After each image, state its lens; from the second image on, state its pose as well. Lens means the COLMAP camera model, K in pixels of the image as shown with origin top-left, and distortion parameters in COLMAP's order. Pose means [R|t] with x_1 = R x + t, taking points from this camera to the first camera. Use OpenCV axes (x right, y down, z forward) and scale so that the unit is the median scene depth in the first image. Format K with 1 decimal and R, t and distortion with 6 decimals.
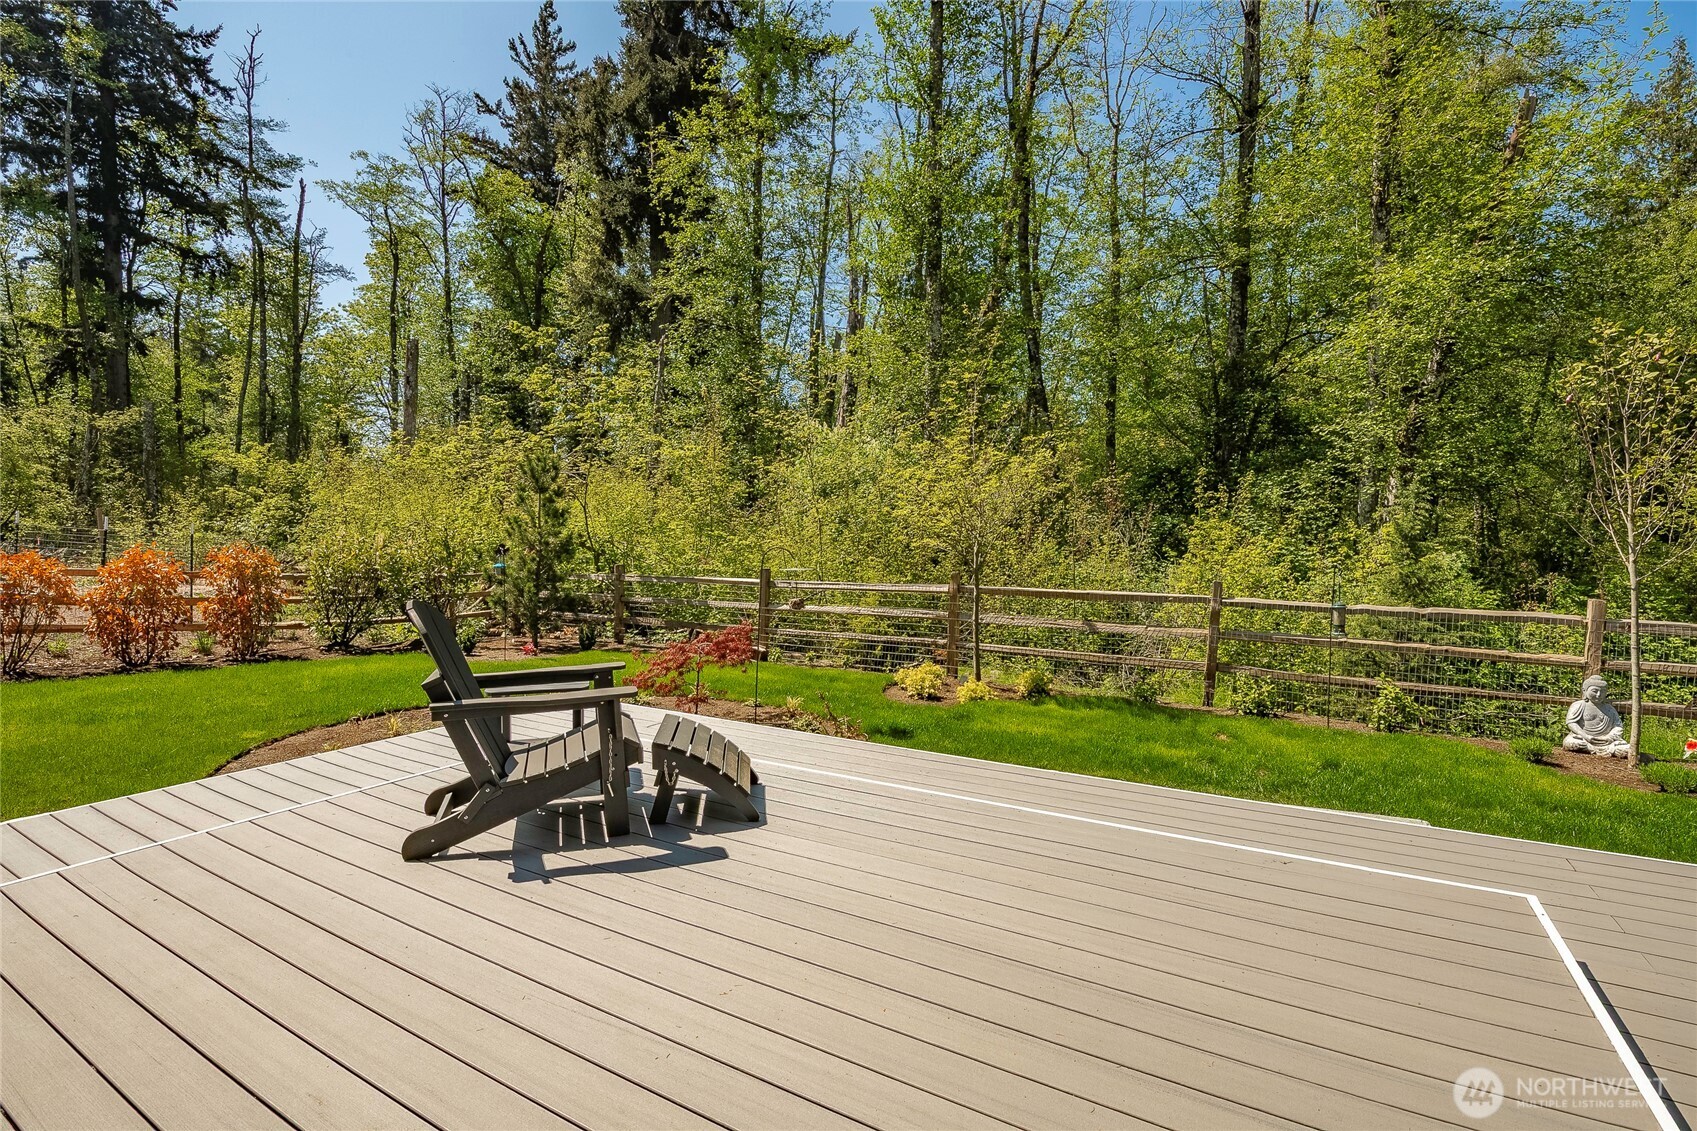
lens RADIAL K [[781.5, 0, 848.5], [0, 781.5, 565.5], [0, 0, 1]] dist [-0.001578, -0.000241]
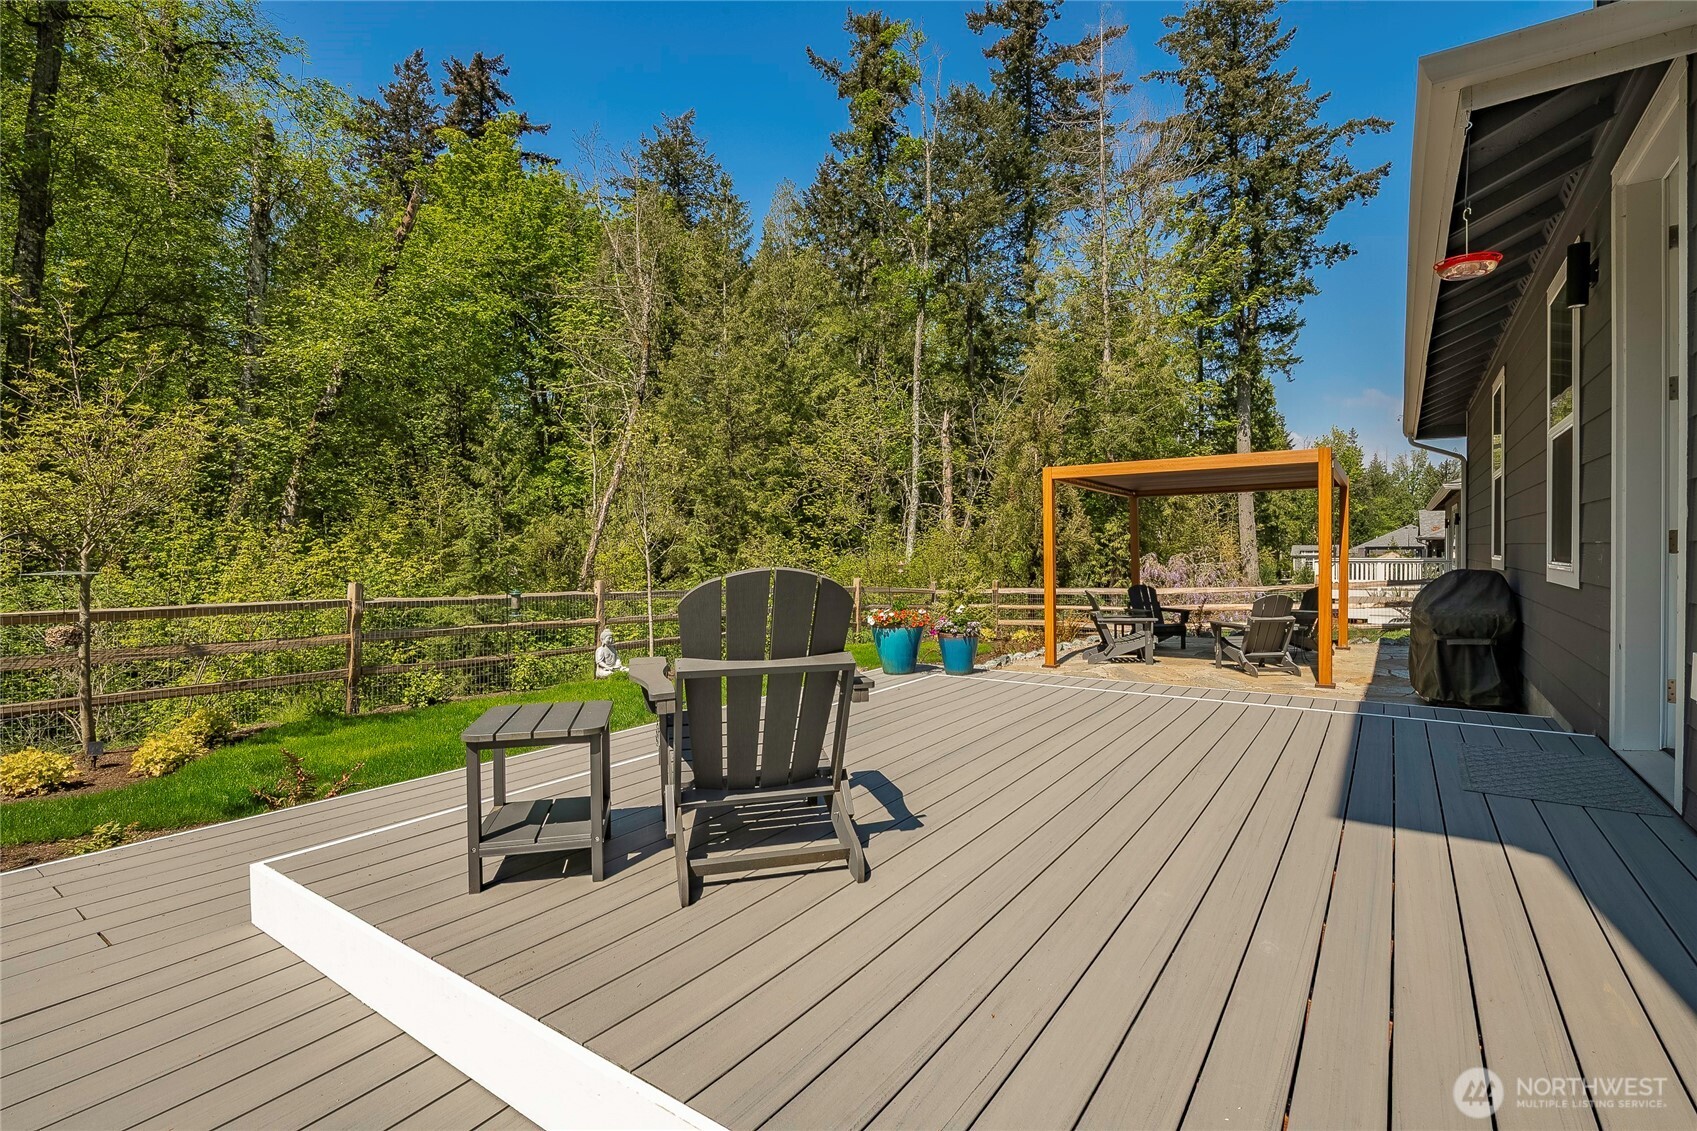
lens RADIAL K [[781.5, 0, 848.5], [0, 781.5, 565.5], [0, 0, 1]] dist [-0.001578, -0.000241]
pose [[0.074949, -0.014689, 0.997079, -0.649186], [0.042975, 0.999010, 0.011487, 0.018571], [-0.996261, 0.041988, 0.075506, 0.444000]]
